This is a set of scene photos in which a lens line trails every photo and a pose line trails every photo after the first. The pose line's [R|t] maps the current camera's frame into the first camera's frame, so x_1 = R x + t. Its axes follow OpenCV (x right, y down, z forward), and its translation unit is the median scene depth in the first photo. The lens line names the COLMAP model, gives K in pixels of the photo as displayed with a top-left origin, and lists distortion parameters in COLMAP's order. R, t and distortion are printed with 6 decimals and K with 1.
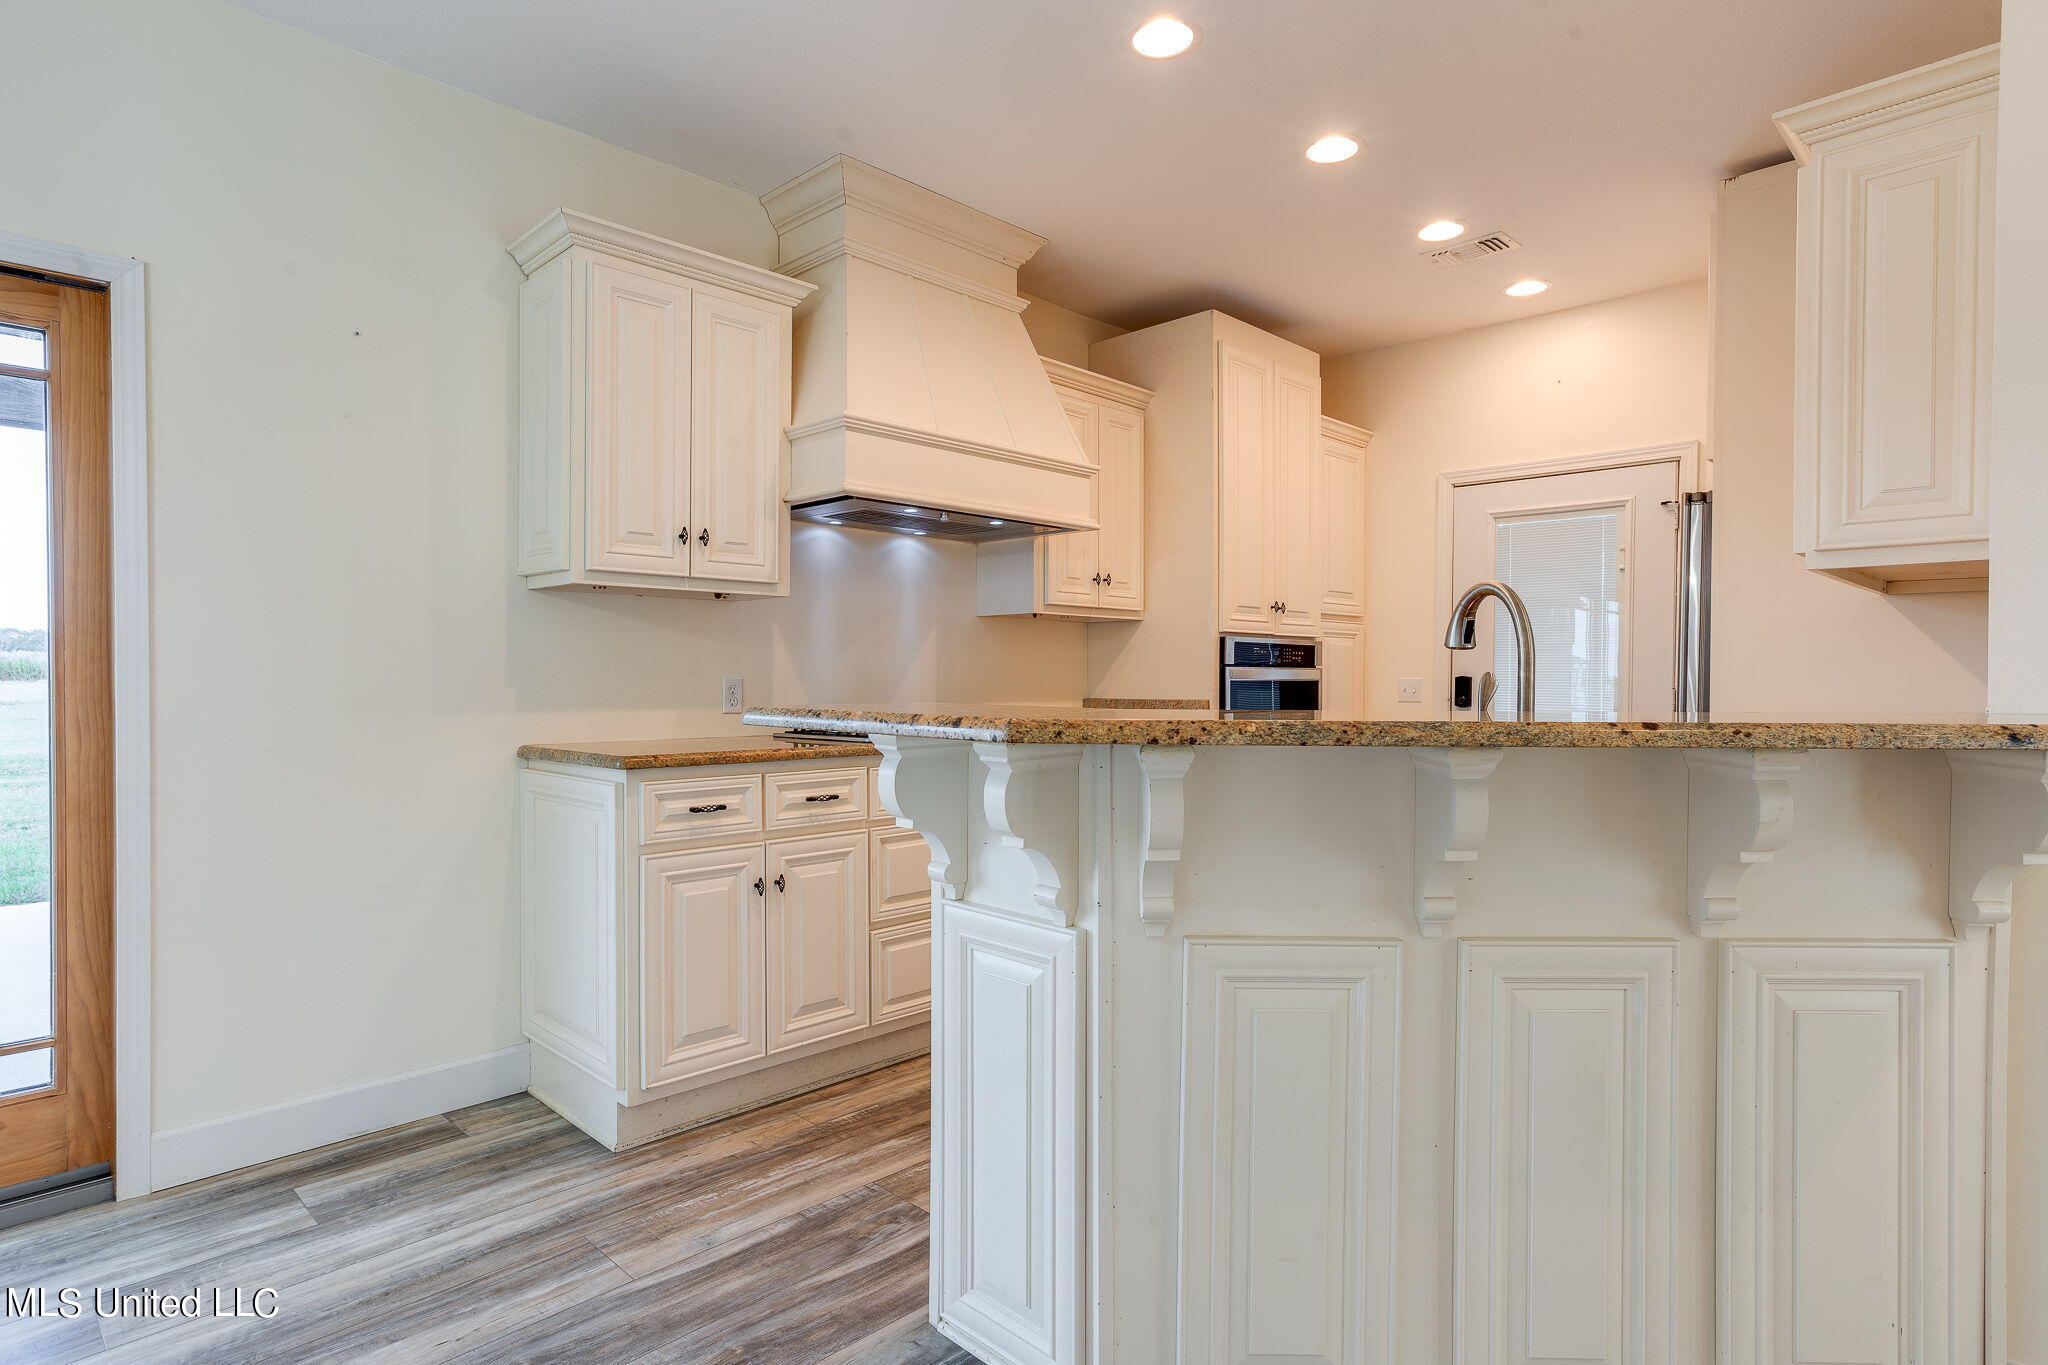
lens RADIAL K [[1084.9, 0, 1016.1], [0, 1084.9, 685.8], [0, 0, 1]] dist [-0.002132, 0.000204]
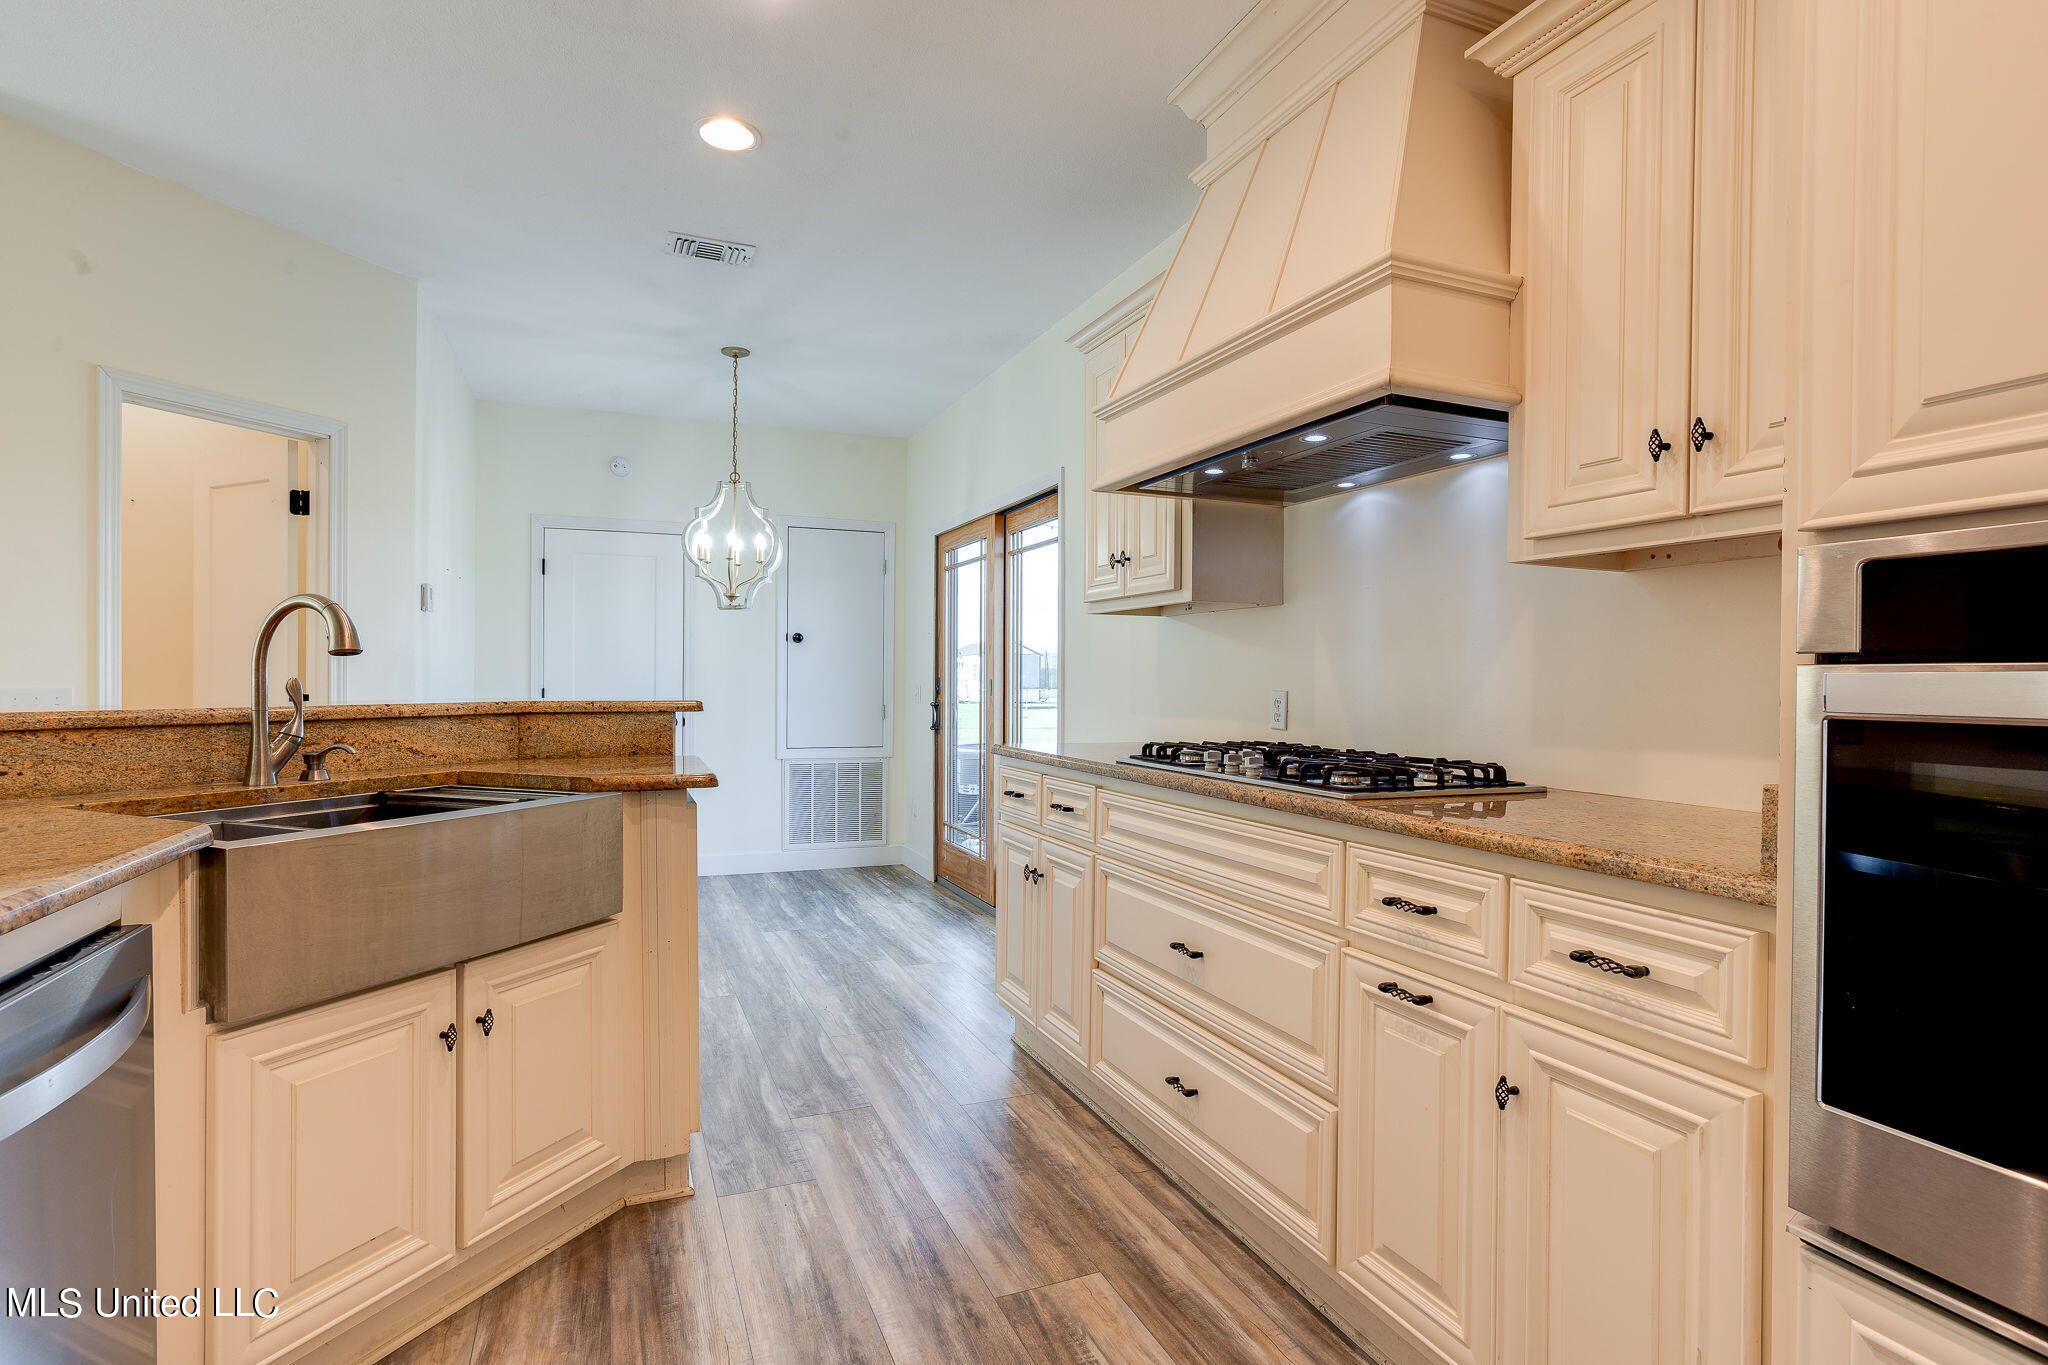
lens RADIAL K [[1010.2, 0, 1017.6], [0, 1010.2, 682.7], [0, 0, 1]] dist [-0.038161, 0.028227]
pose [[-0.387053, -0.002270, -0.922055, 0.782789], [-0.017583, 0.999833, 0.004919, -0.017725], [0.921890, 0.018116, -0.387029, 1.479938]]
